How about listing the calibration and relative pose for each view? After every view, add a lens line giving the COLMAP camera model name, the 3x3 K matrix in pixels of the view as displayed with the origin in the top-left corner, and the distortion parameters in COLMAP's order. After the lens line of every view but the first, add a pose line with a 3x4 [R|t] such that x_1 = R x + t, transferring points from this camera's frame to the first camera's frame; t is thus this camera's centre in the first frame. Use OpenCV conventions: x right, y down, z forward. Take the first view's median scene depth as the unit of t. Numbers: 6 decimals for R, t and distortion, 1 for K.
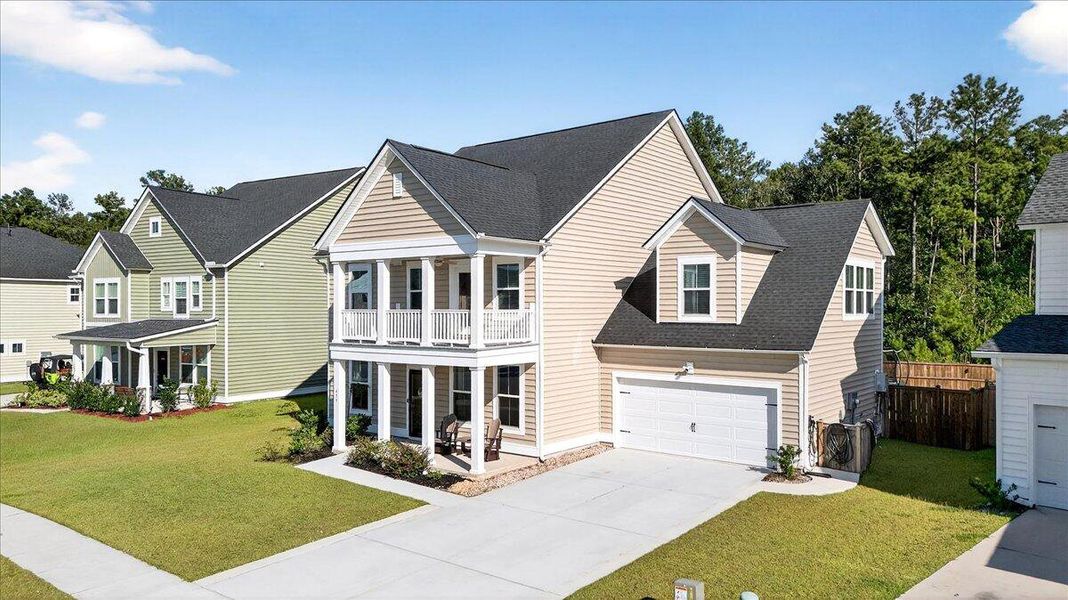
lens RADIAL K [[769.4, 0, 529.7], [0, 769.4, 307.5], [0, 0, 1]] dist [0.053361, -0.013240]
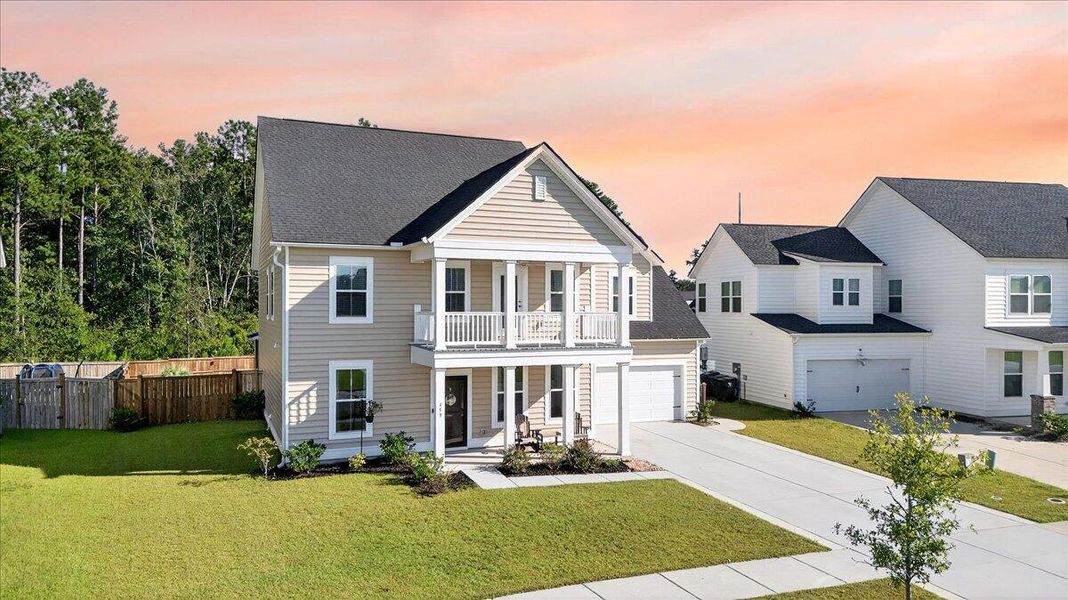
lens RADIAL K [[769.4, 0, 530.8], [0, 769.4, 298.7], [0, 0, 1]] dist [0.053361, -0.013240]
pose [[0.479739, 0.011414, 0.877337, -1.002259], [-0.002119, 0.999928, -0.011850, -0.002483], [-0.877408, 0.003826, 0.479729, 0.498086]]
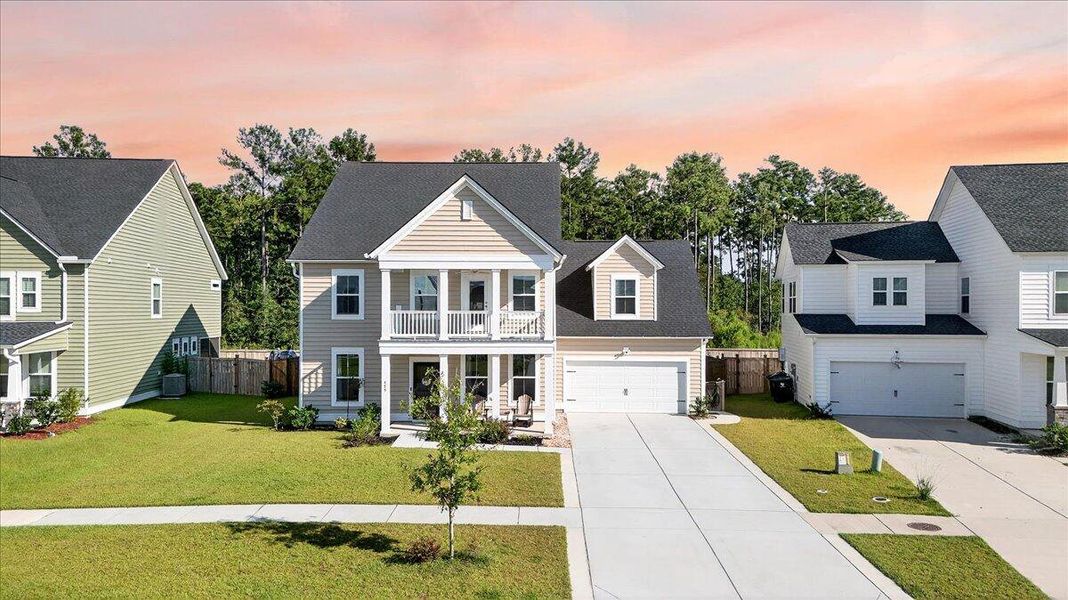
lens RADIAL K [[769.4, 0, 528.3], [0, 769.4, 301.6], [0, 0, 1]] dist [0.053361, -0.013240]
pose [[0.793812, 0.008045, 0.608110, -0.798526], [-0.002491, 0.999947, -0.009978, 0.000083], [-0.608158, 0.006406, 0.793790, -0.038717]]
